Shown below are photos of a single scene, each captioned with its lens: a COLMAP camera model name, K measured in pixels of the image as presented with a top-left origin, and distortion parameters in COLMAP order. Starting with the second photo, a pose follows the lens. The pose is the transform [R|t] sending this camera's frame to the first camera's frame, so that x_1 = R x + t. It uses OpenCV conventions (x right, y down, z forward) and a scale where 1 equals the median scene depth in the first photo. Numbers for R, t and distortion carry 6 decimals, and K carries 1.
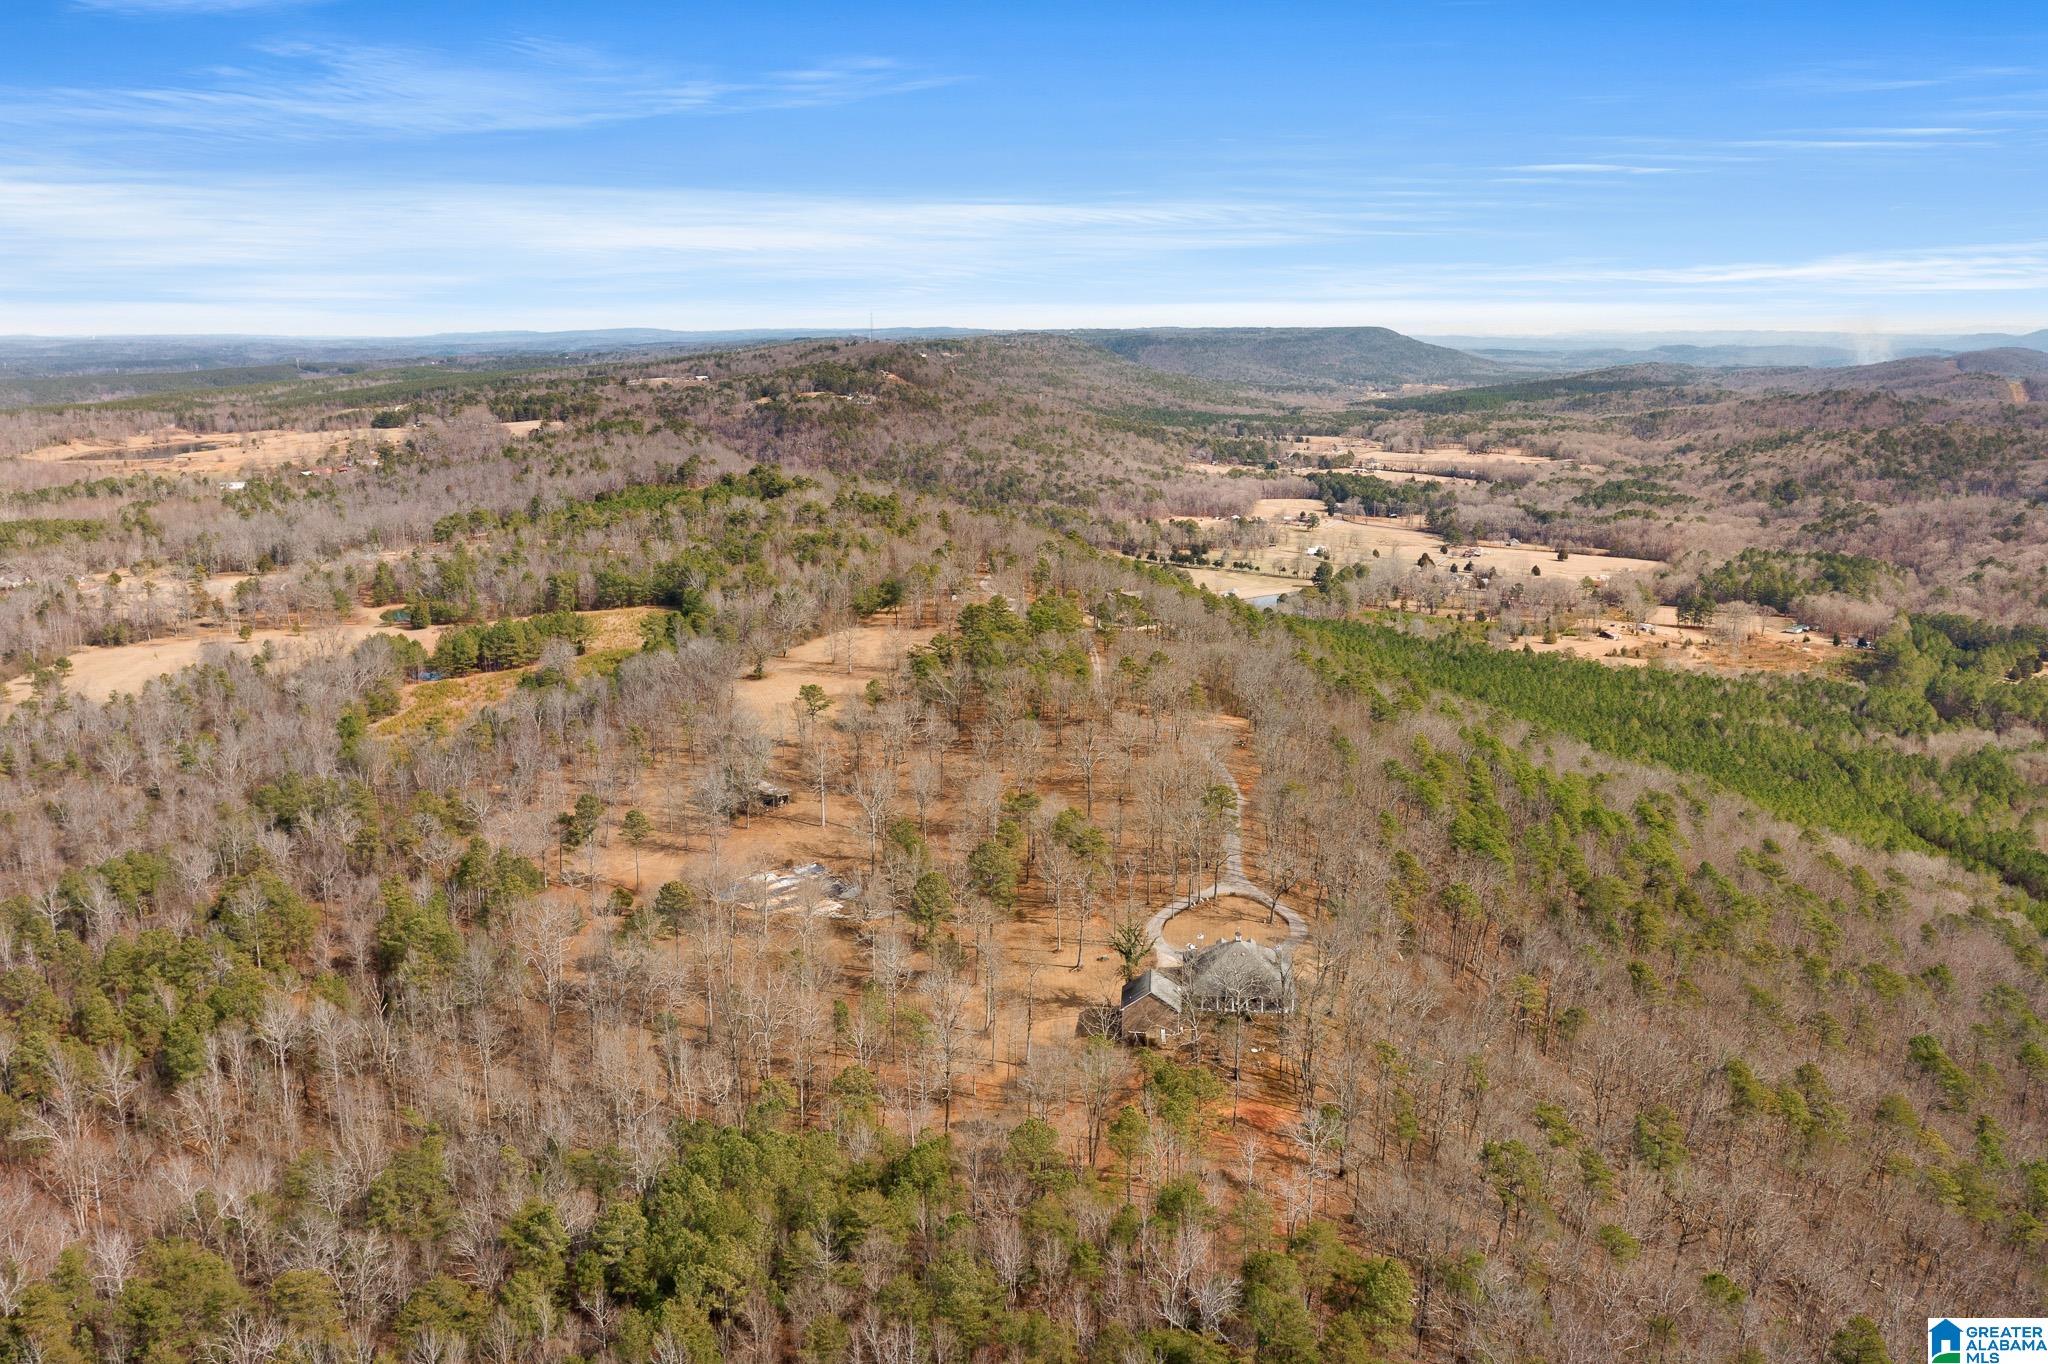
lens RADIAL K [[1668.0, 0, 1025.8], [0, 1668.0, 669.4], [0, 0, 1]] dist [-0.006961, 0.009801]
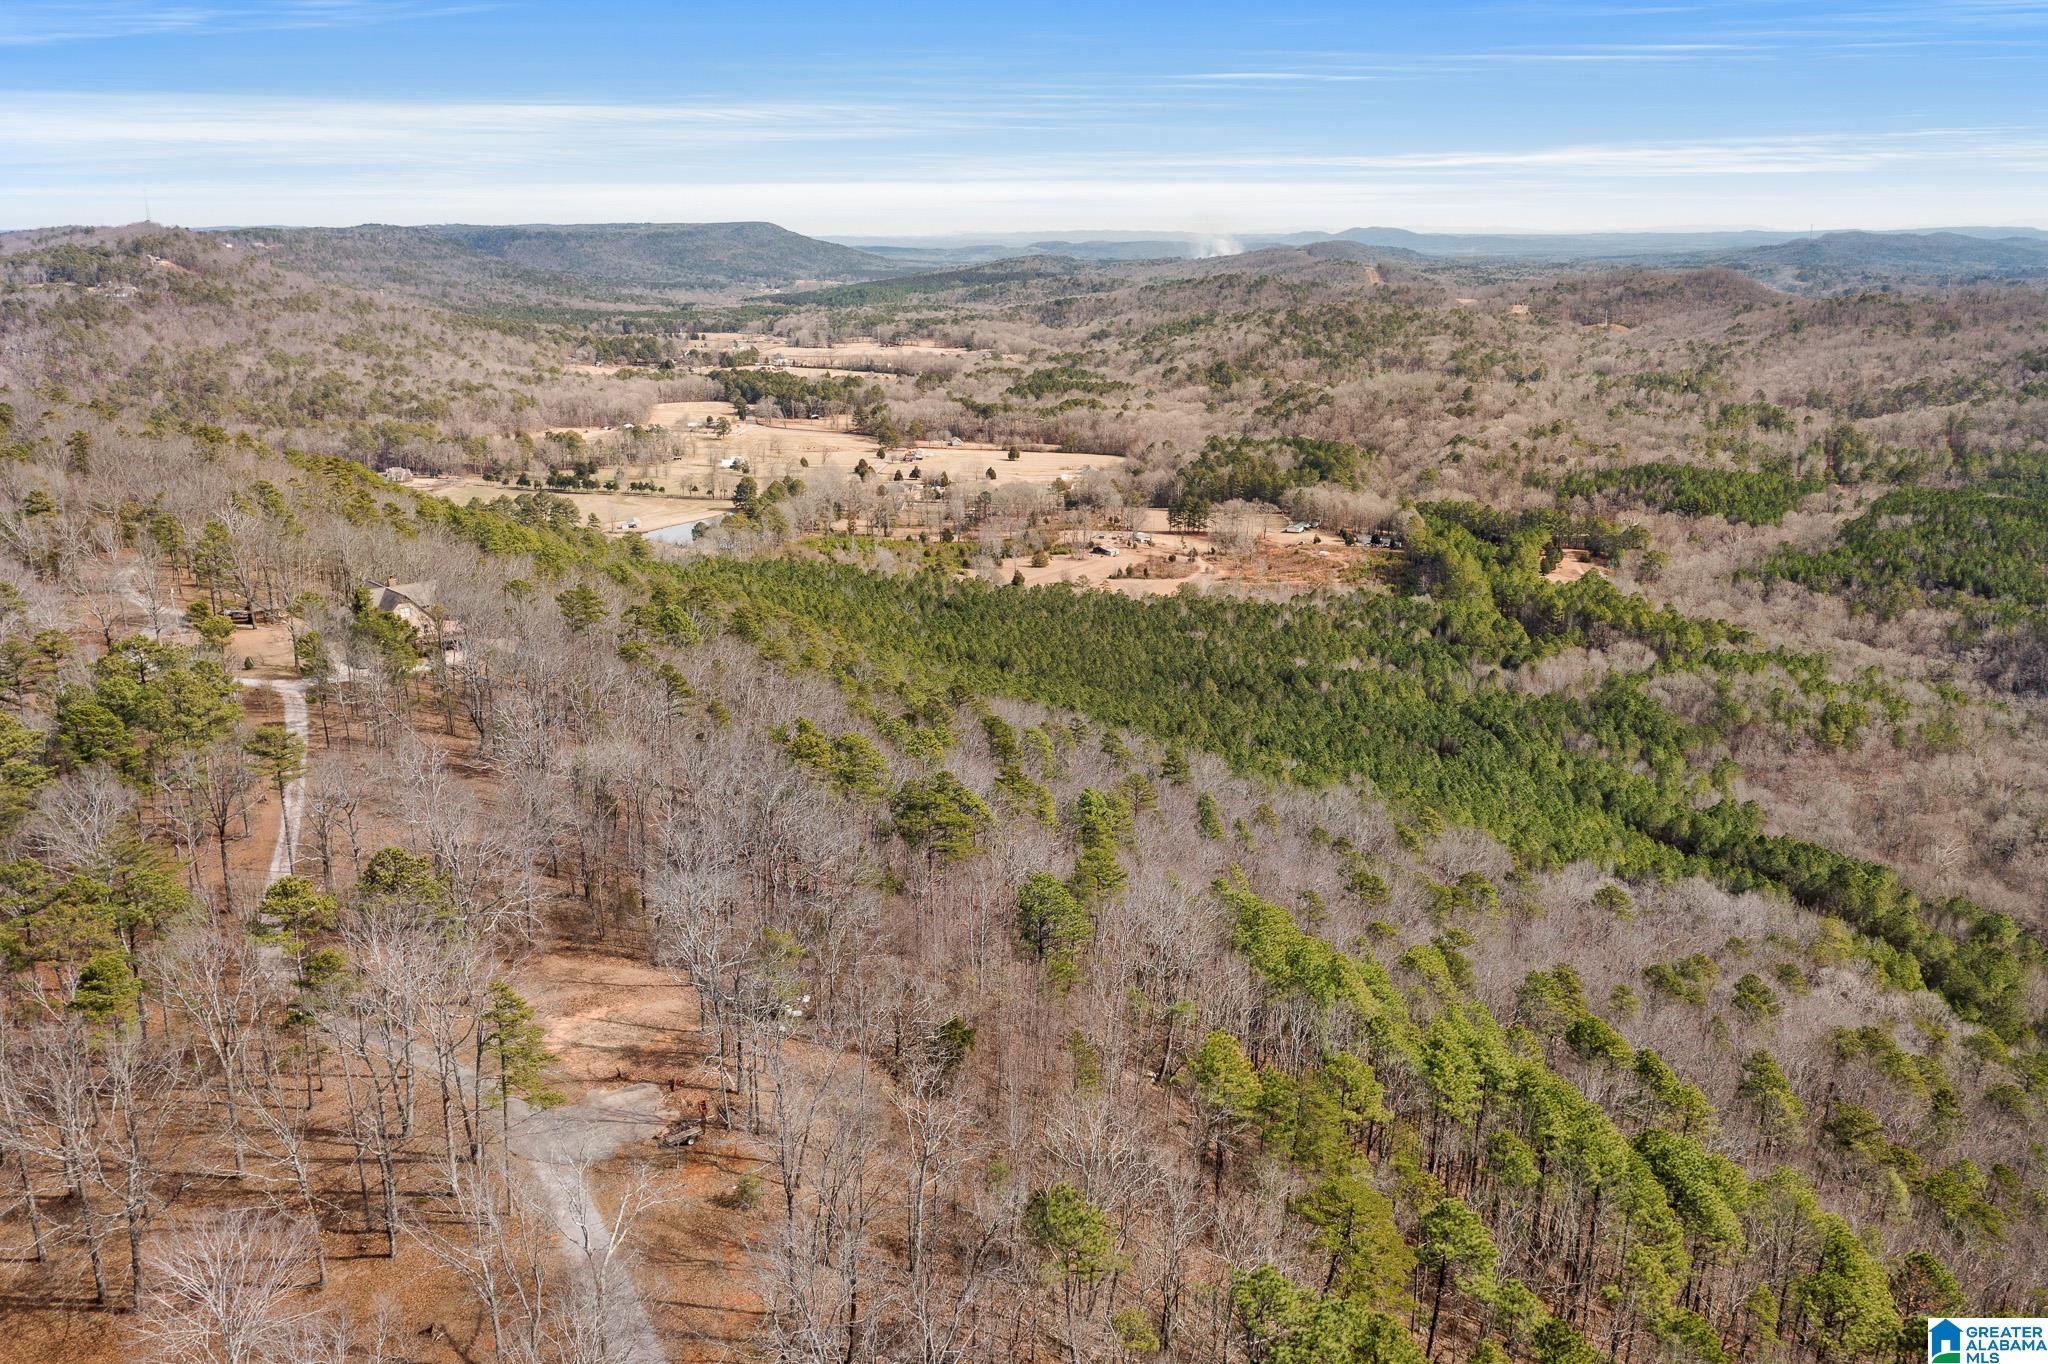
lens RADIAL K [[1623.4, 0, 1023.0], [0, 1623.4, 665.5], [0, 0, 1]] dist [-0.006438, 0.011094]
pose [[0.935410, -0.091891, 0.341415, 0.022384], [0.072301, 0.994945, 0.069696, -0.014598], [-0.346094, -0.040510, 0.937325, 0.168768]]
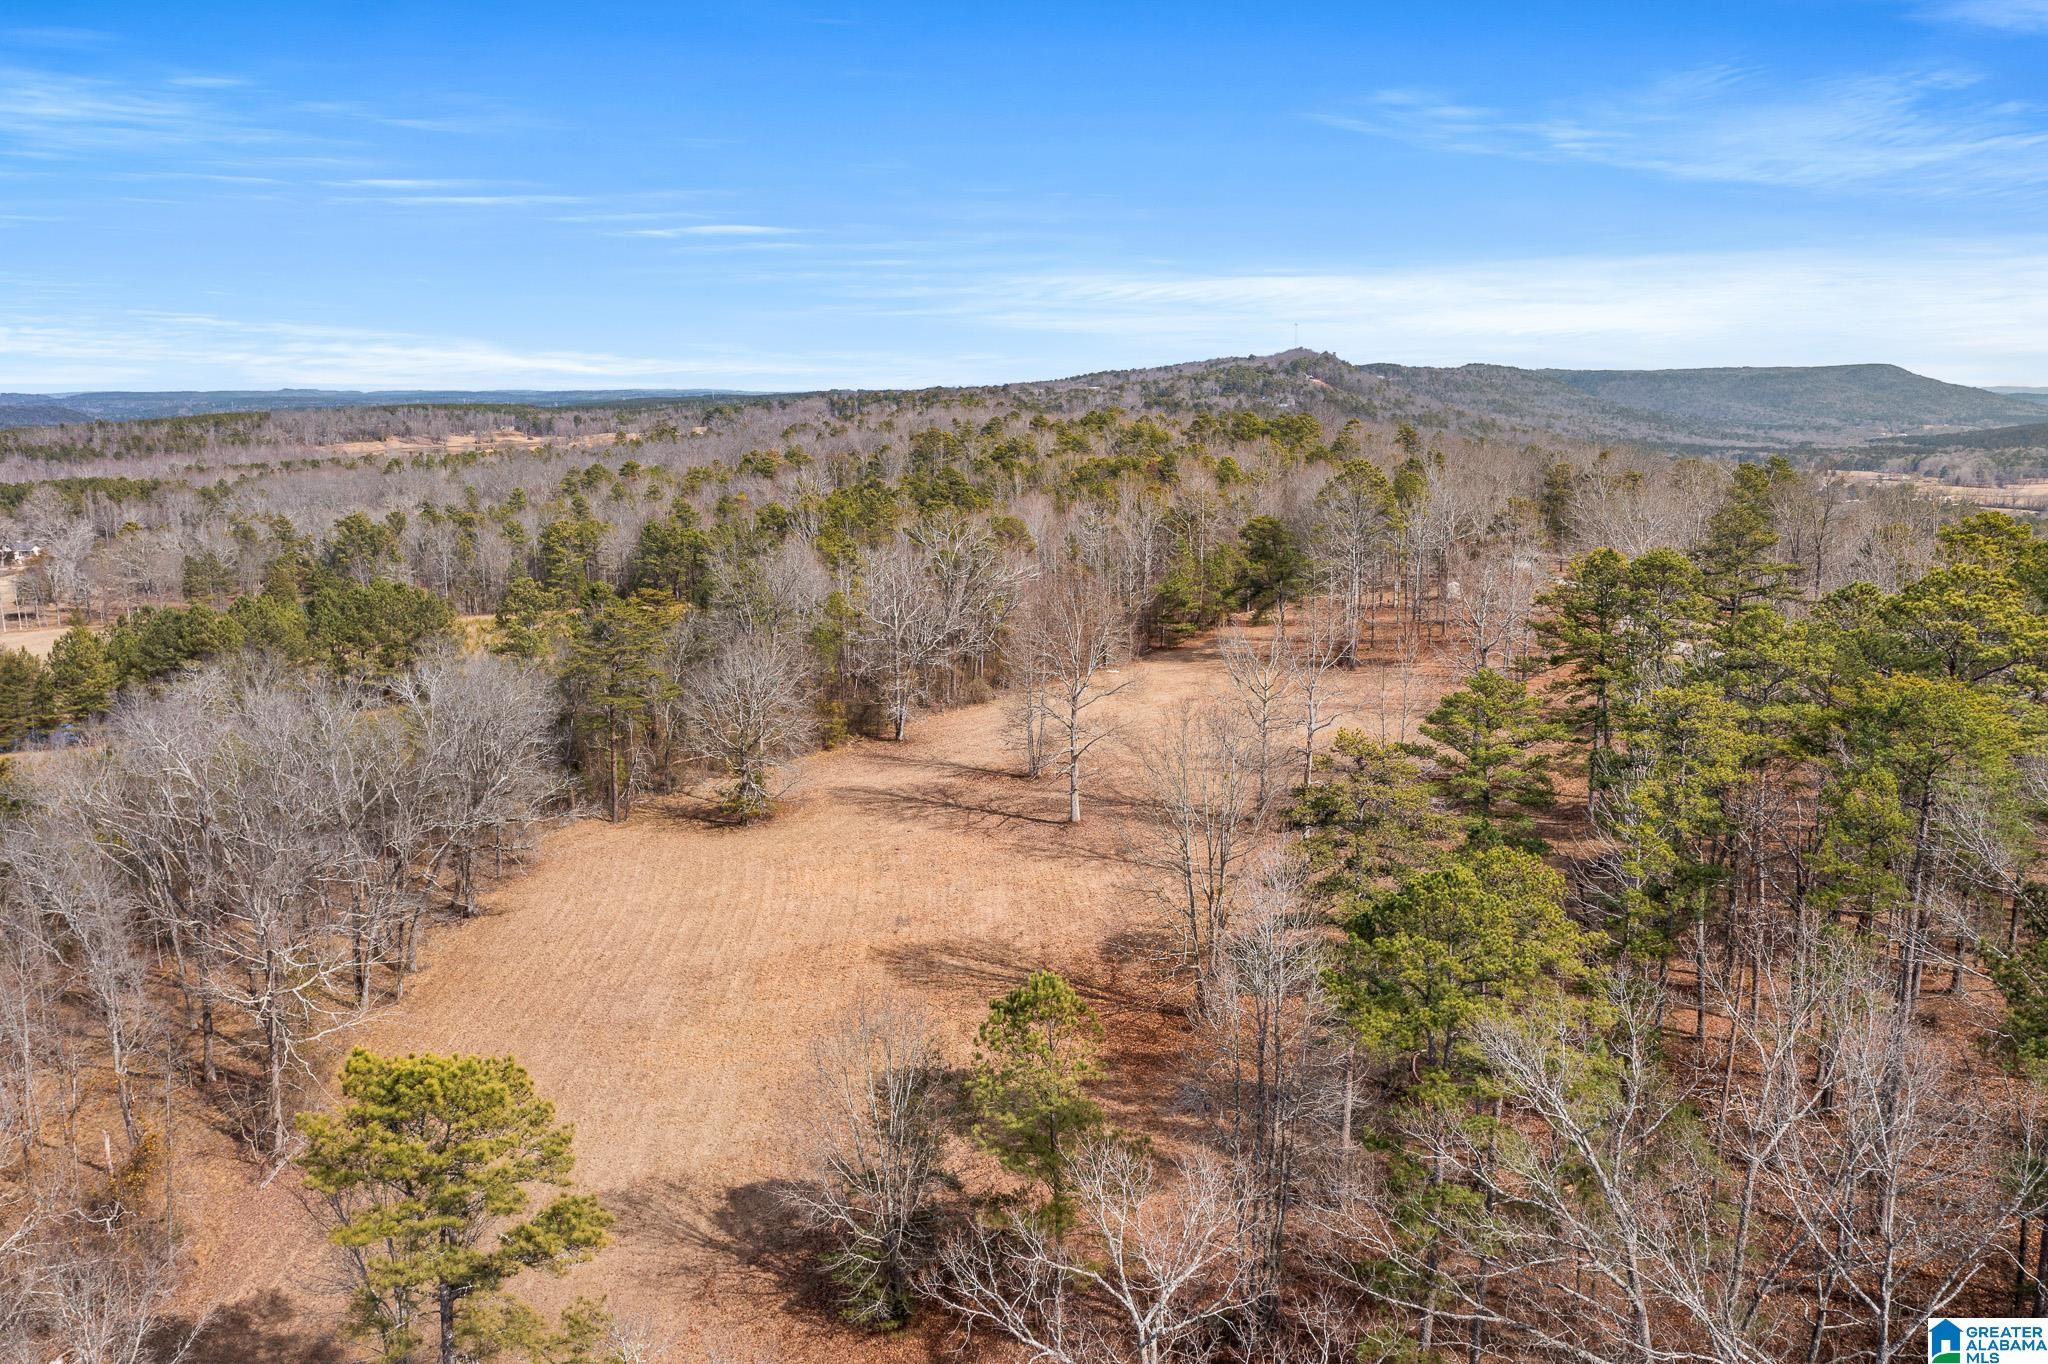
lens RADIAL K [[1612.6, 0, 1043.4], [0, 1612.6, 676.7], [0, 0, 1]] dist [0.001913, -0.000027]
pose [[0.969853, 0.039425, -0.240482, -0.015903], [-0.046548, 0.998627, -0.024011, -0.004319], [0.239206, 0.034481, 0.970356, 0.232016]]
